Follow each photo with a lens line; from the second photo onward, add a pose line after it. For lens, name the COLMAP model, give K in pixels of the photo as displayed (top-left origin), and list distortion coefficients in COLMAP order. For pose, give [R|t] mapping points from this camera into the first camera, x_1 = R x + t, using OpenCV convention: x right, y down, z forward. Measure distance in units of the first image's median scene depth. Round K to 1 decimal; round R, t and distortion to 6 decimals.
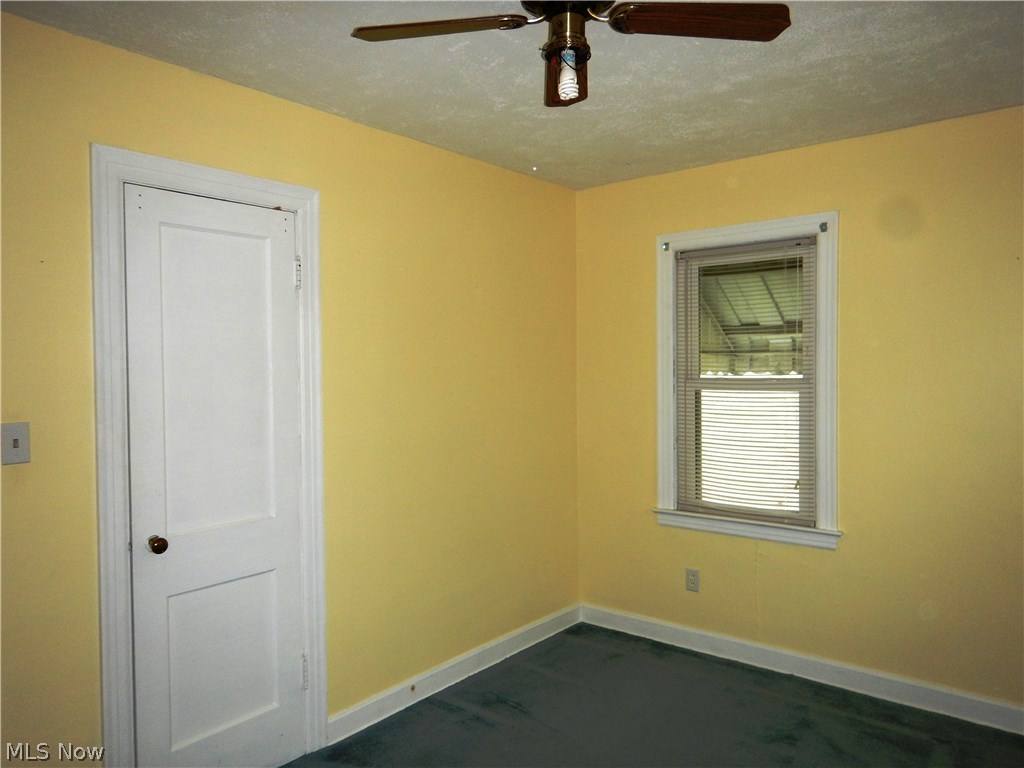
lens RADIAL K [[746.7, 0, 511.3], [0, 746.7, 383.5], [0, 0, 1]] dist [-0.004481, -0.004961]
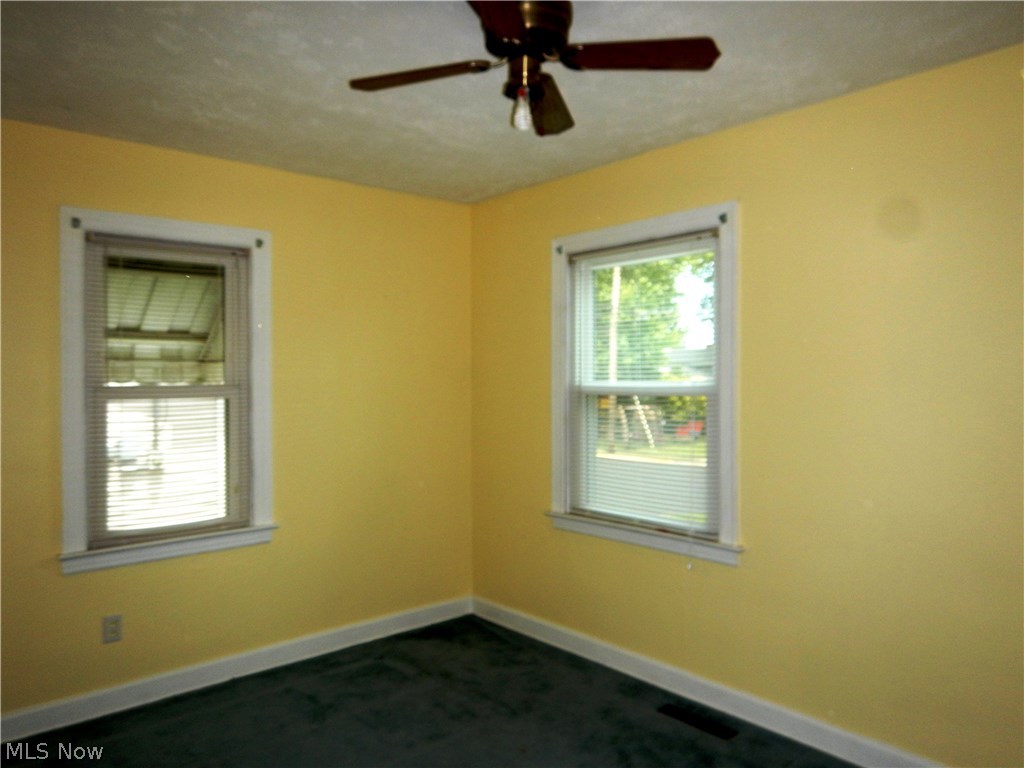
lens RADIAL K [[746.7, 0, 512.3], [0, 746.7, 382.0], [0, 0, 1]] dist [-0.004481, -0.004961]
pose [[0.129715, -0.010072, 0.991500, -0.571686], [0.019437, 0.999782, 0.007613, -0.011348], [-0.991361, 0.018284, 0.129883, 0.481789]]
